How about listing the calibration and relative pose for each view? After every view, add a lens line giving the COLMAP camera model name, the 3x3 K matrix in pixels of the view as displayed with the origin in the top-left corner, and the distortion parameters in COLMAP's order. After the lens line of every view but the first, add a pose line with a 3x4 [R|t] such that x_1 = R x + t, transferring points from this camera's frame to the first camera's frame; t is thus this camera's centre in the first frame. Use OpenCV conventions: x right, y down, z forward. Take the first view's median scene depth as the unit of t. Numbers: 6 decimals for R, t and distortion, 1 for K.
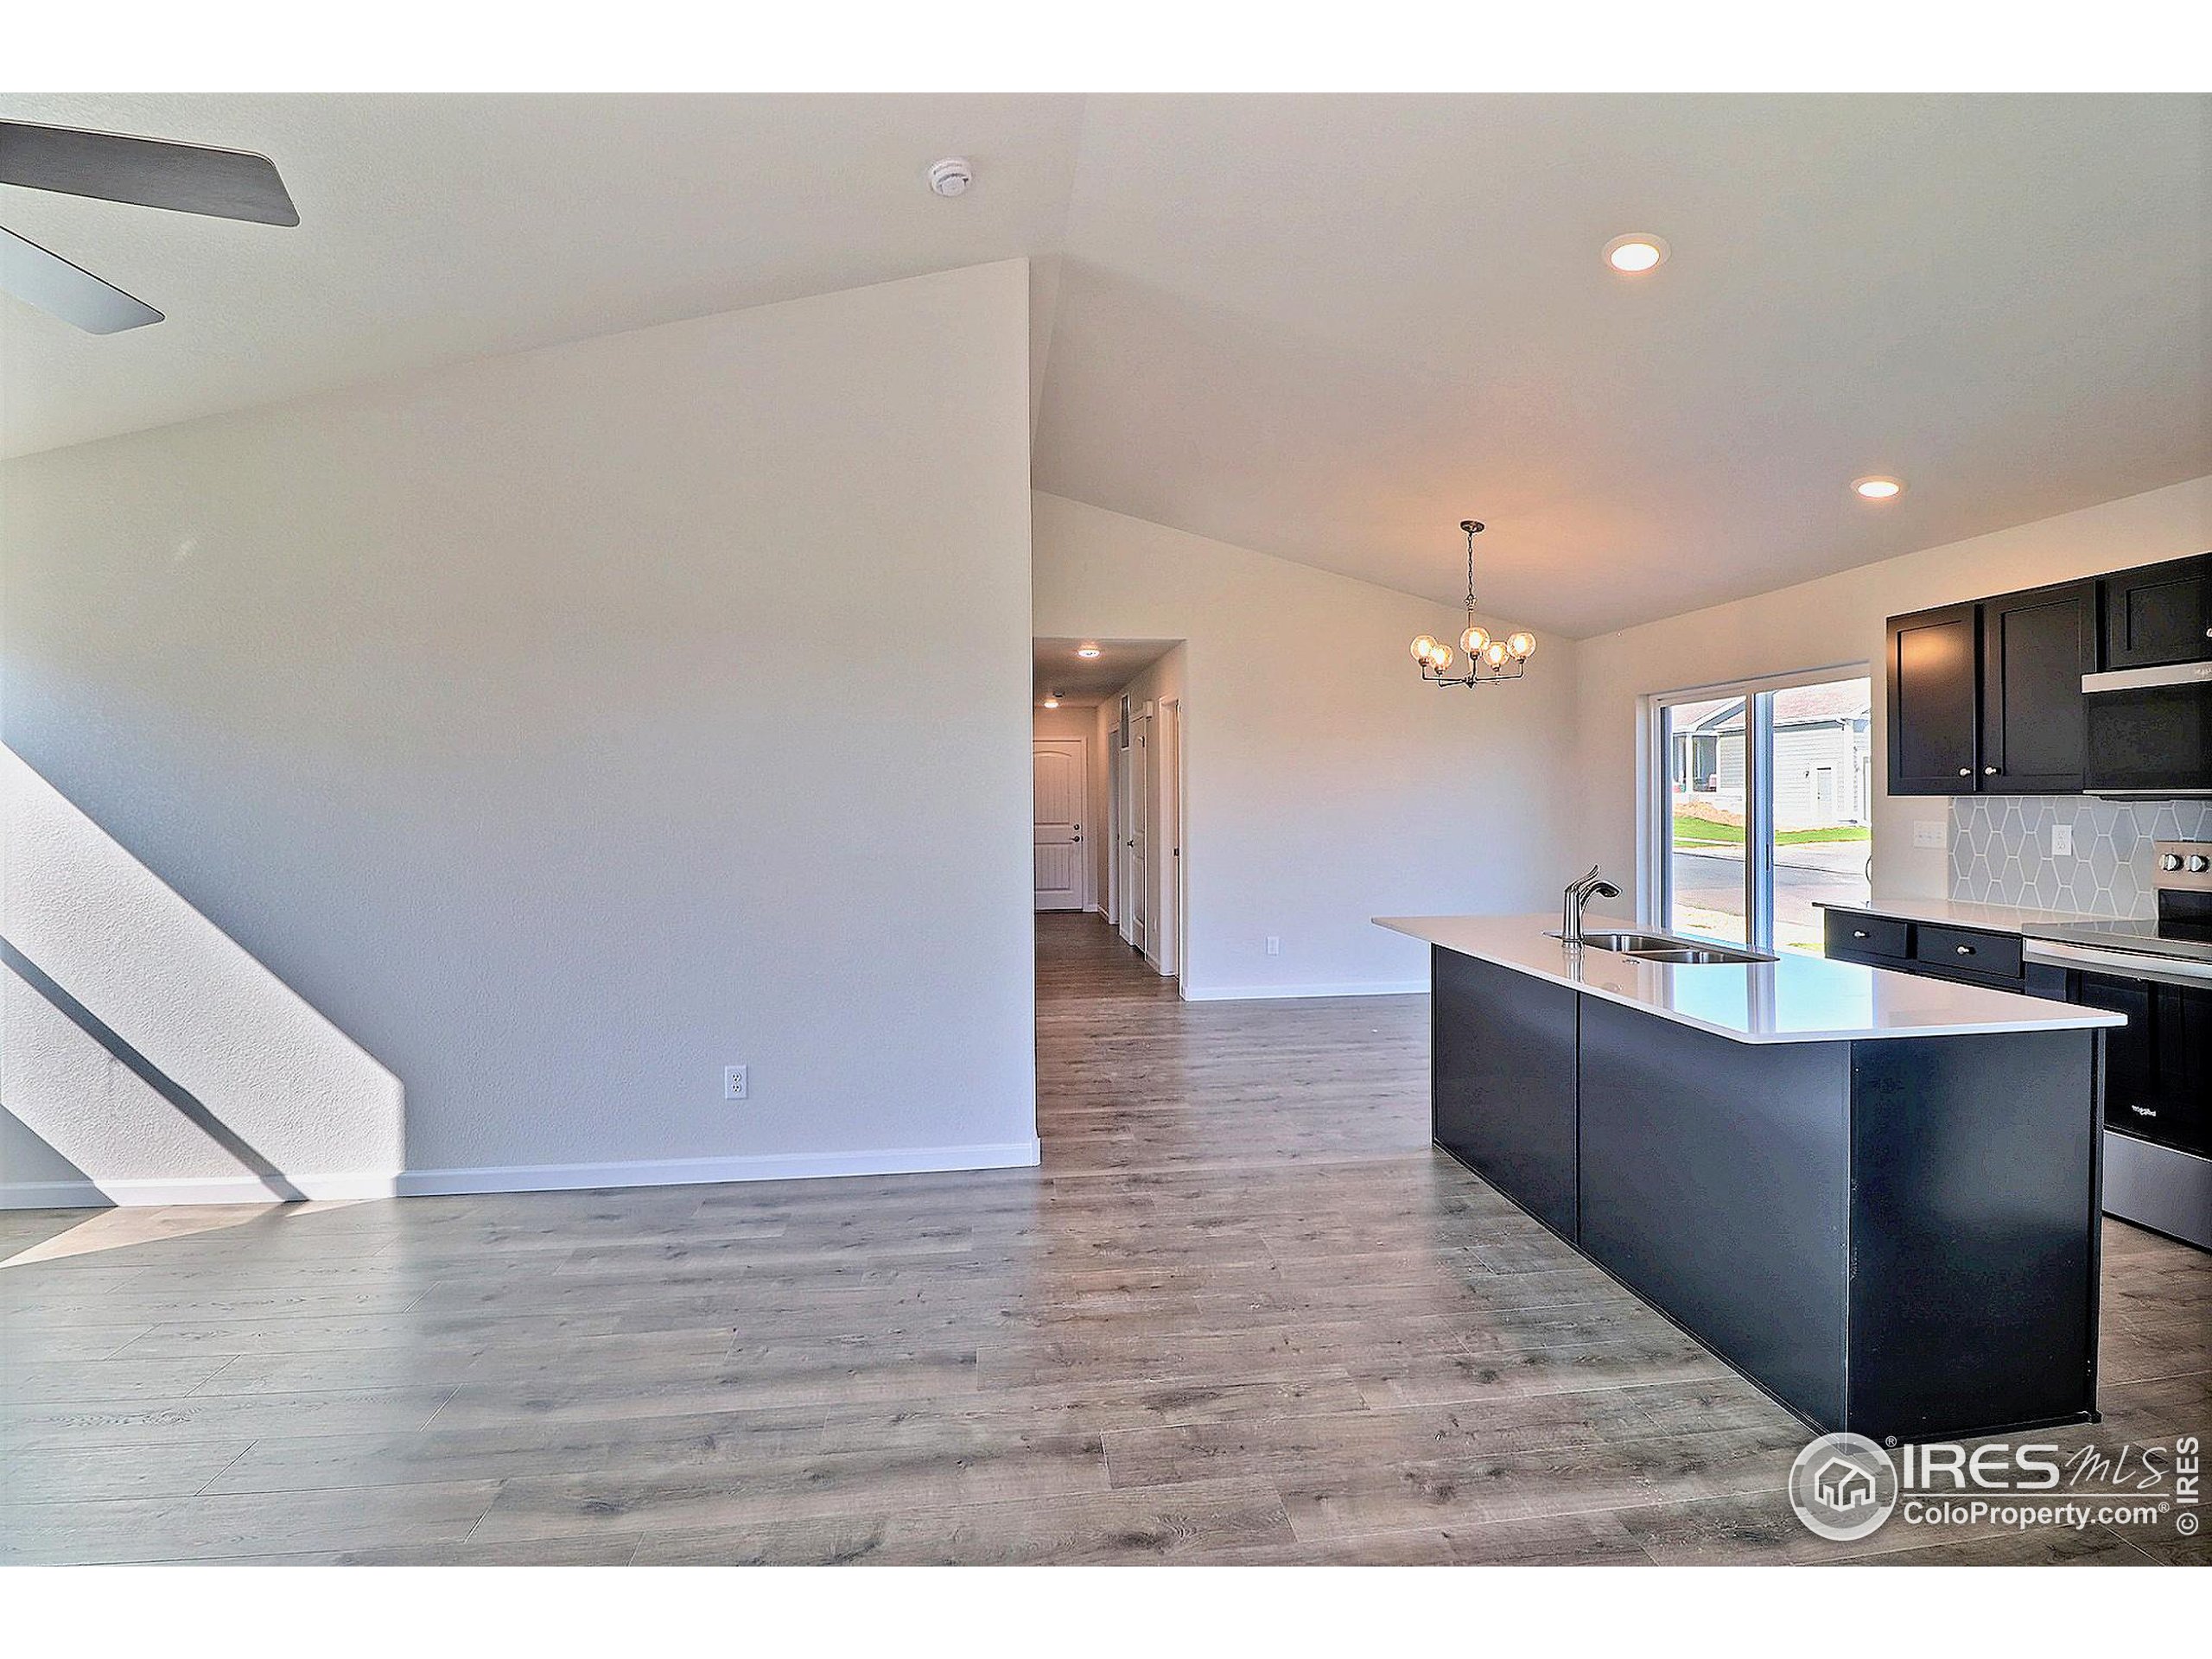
lens RADIAL K [[1031.1, 0, 1112.7], [0, 1031.1, 805.0], [0, 0, 1]] dist [-0.000861, -0.013219]
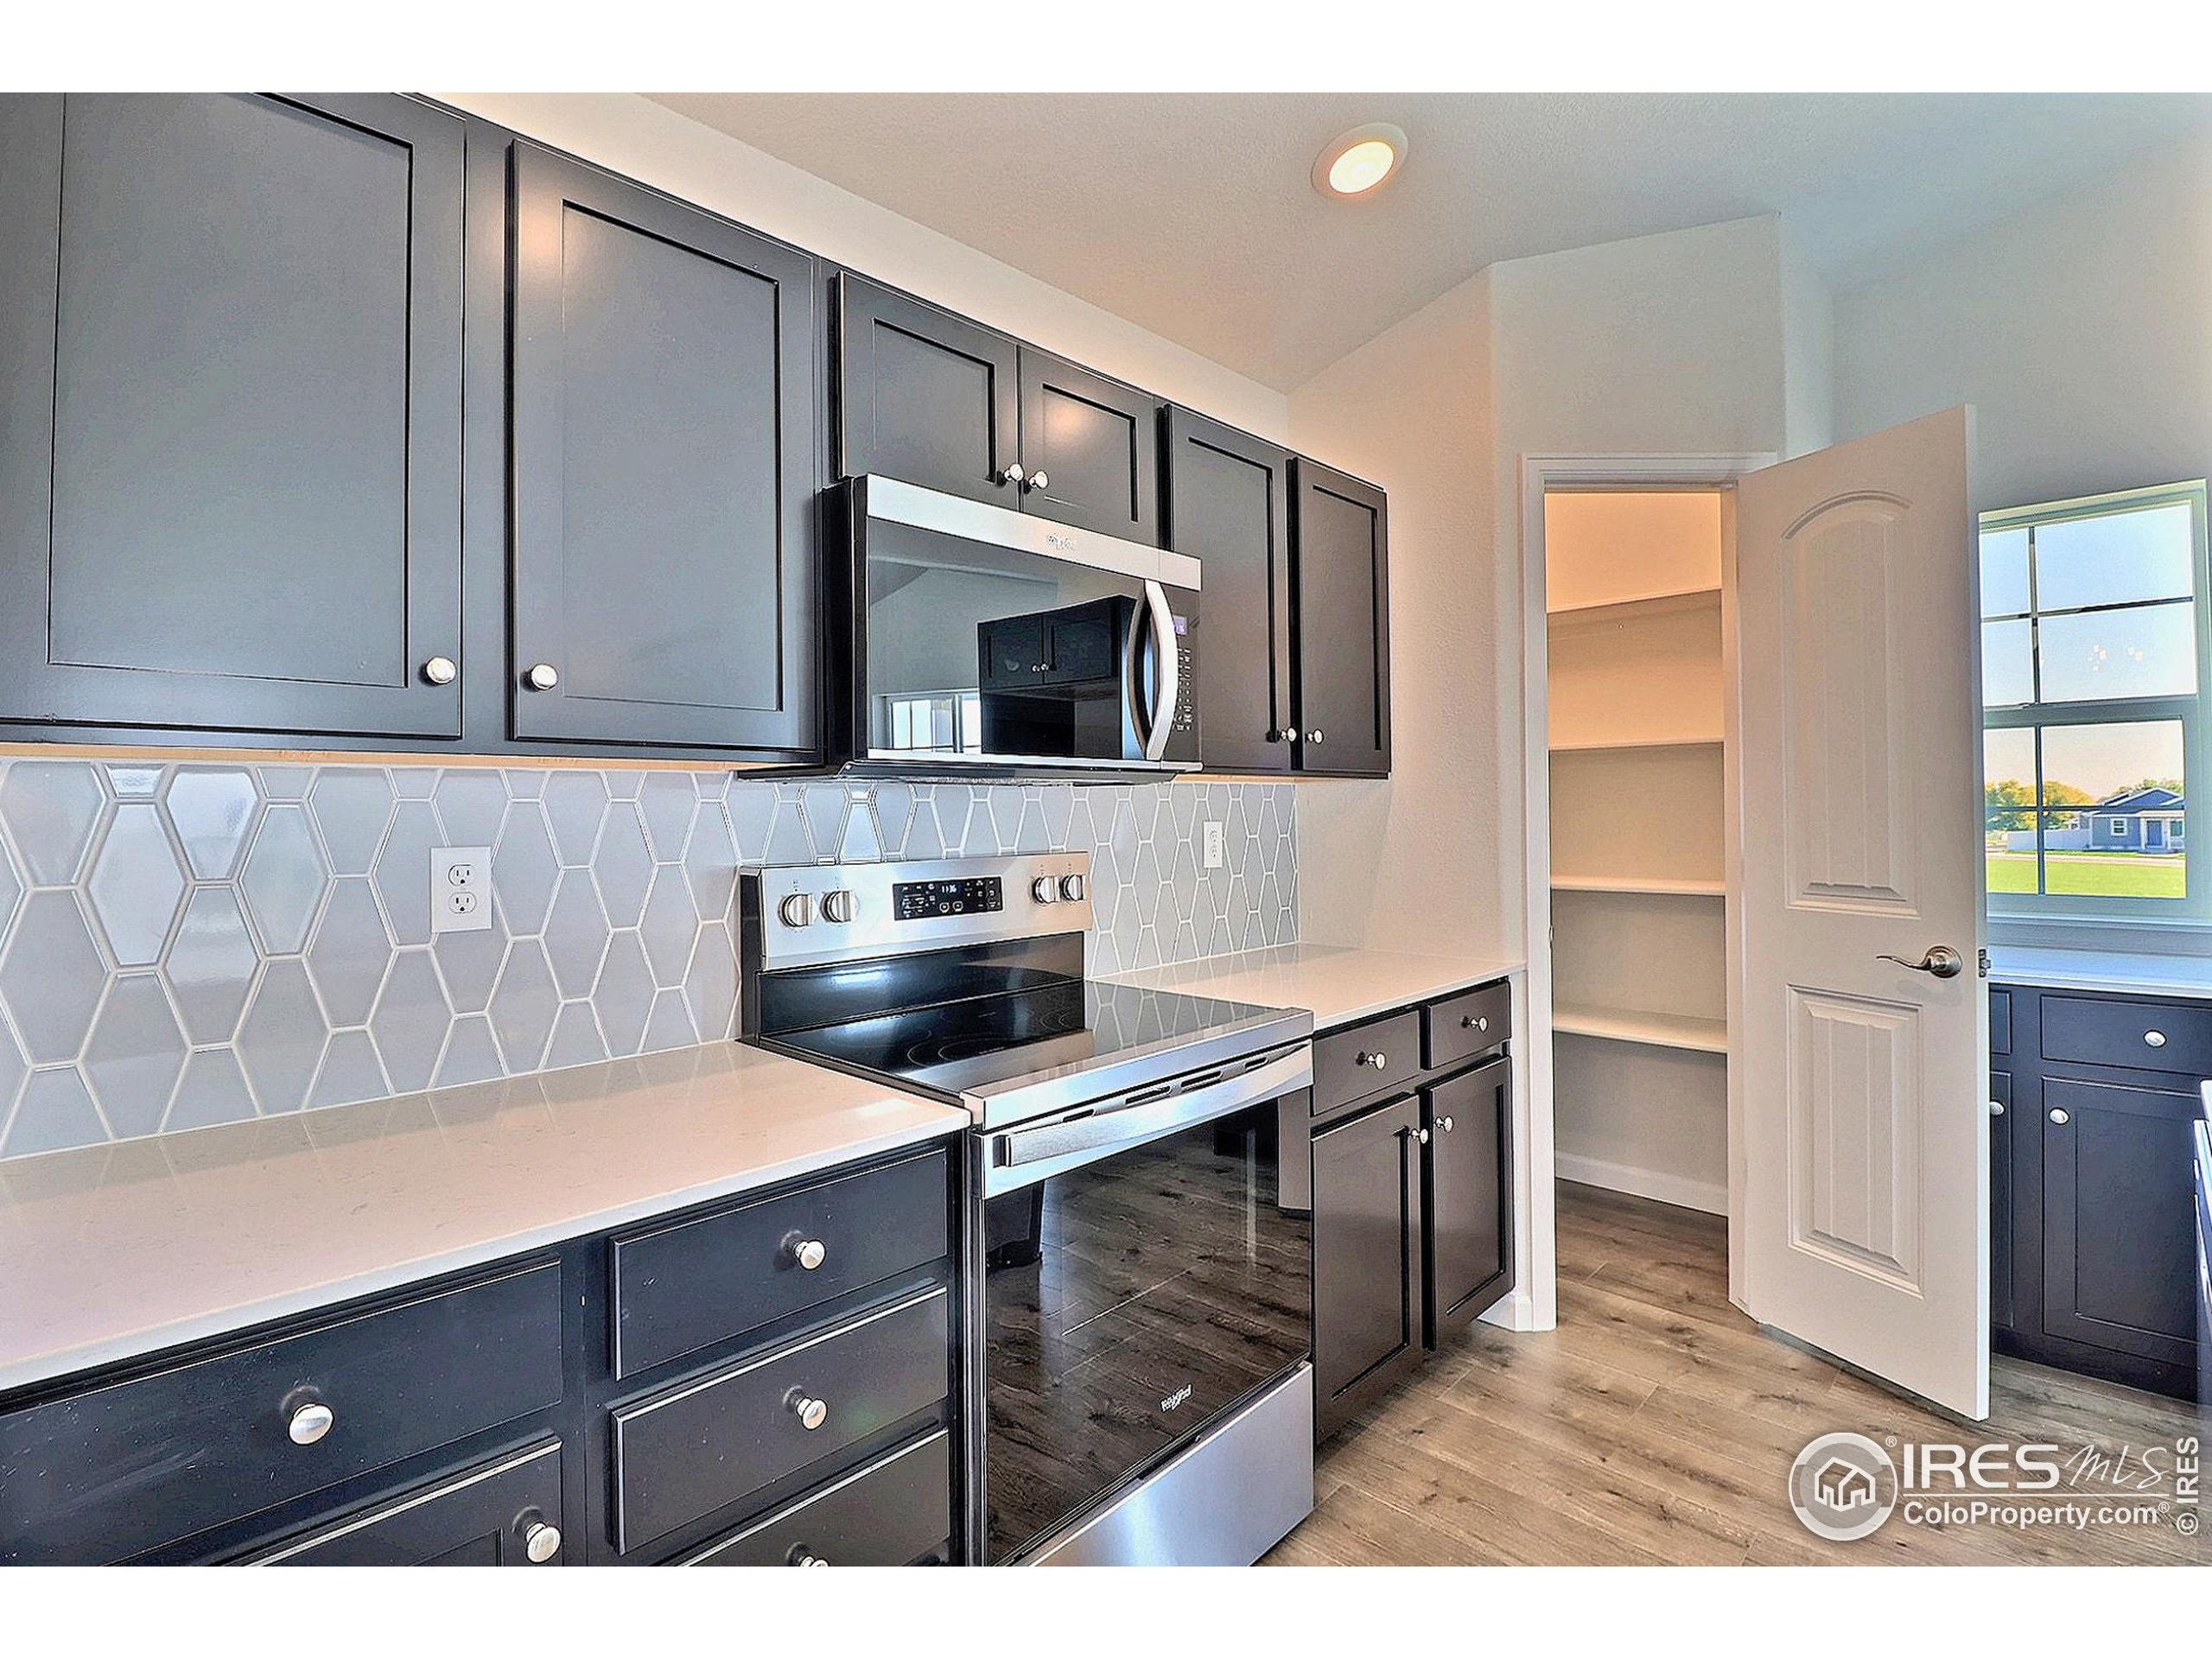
lens RADIAL K [[1038.5, 0, 1112.2], [0, 1038.5, 797.8], [0, 0, 1]] dist [0.001276, -0.010852]
pose [[-0.622458, 0.025643, 0.782233, 0.548715], [0.021535, 0.999646, -0.015633, 0.013591], [-0.782357, 0.007115, -0.622790, 1.156669]]
